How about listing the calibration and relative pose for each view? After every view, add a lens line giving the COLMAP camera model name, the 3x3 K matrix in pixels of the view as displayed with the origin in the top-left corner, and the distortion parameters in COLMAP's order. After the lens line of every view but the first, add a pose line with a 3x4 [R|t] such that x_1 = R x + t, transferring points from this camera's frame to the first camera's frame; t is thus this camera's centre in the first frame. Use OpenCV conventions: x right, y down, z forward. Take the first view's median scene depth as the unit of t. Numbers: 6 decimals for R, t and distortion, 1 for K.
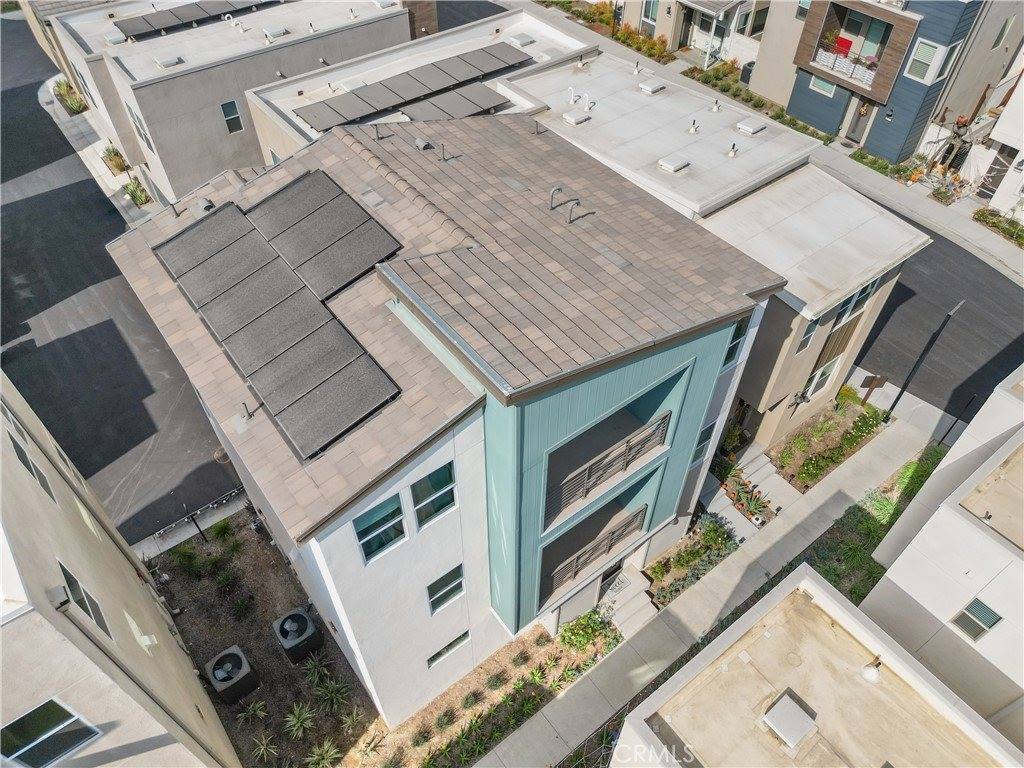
lens RADIAL K [[725.2, 0, 513.2], [0, 725.2, 384.7], [0, 0, 1]] dist [0.027723, -0.011741]
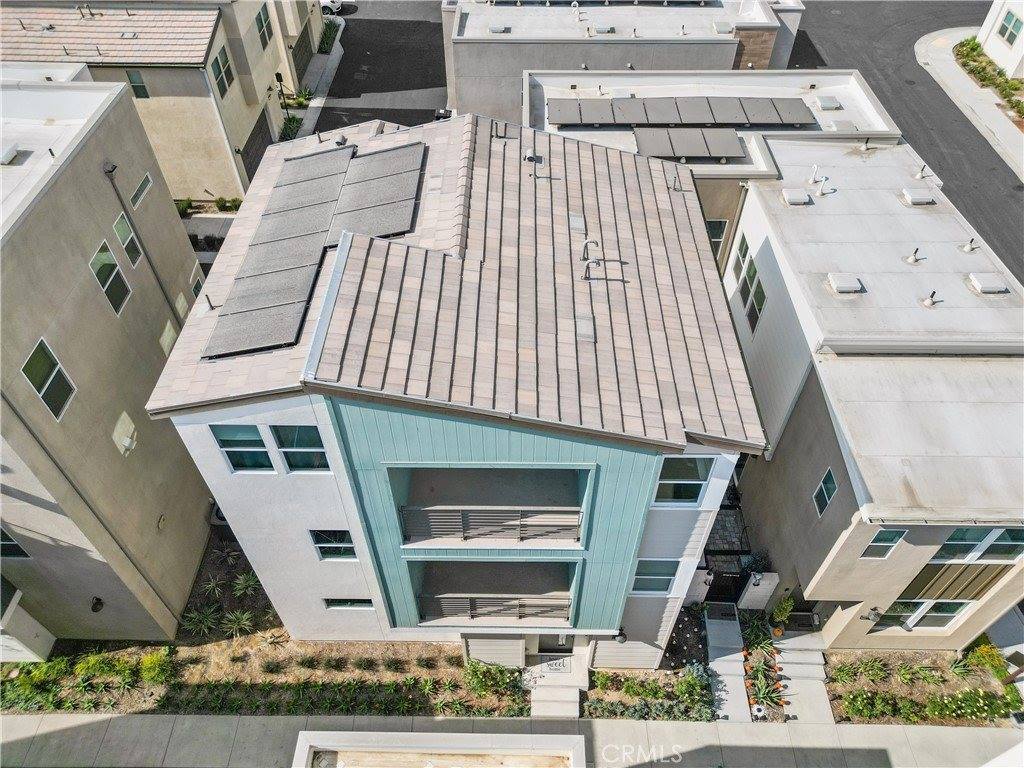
lens RADIAL K [[725.2, 0, 512.6], [0, 725.2, 382.9], [0, 0, 1]] dist [0.027723, -0.011741]
pose [[0.783475, 0.456084, -0.422084, 0.328734], [-0.459783, 0.882382, 0.100009, -0.110422], [0.418051, 0.115712, 0.901024, 0.094545]]
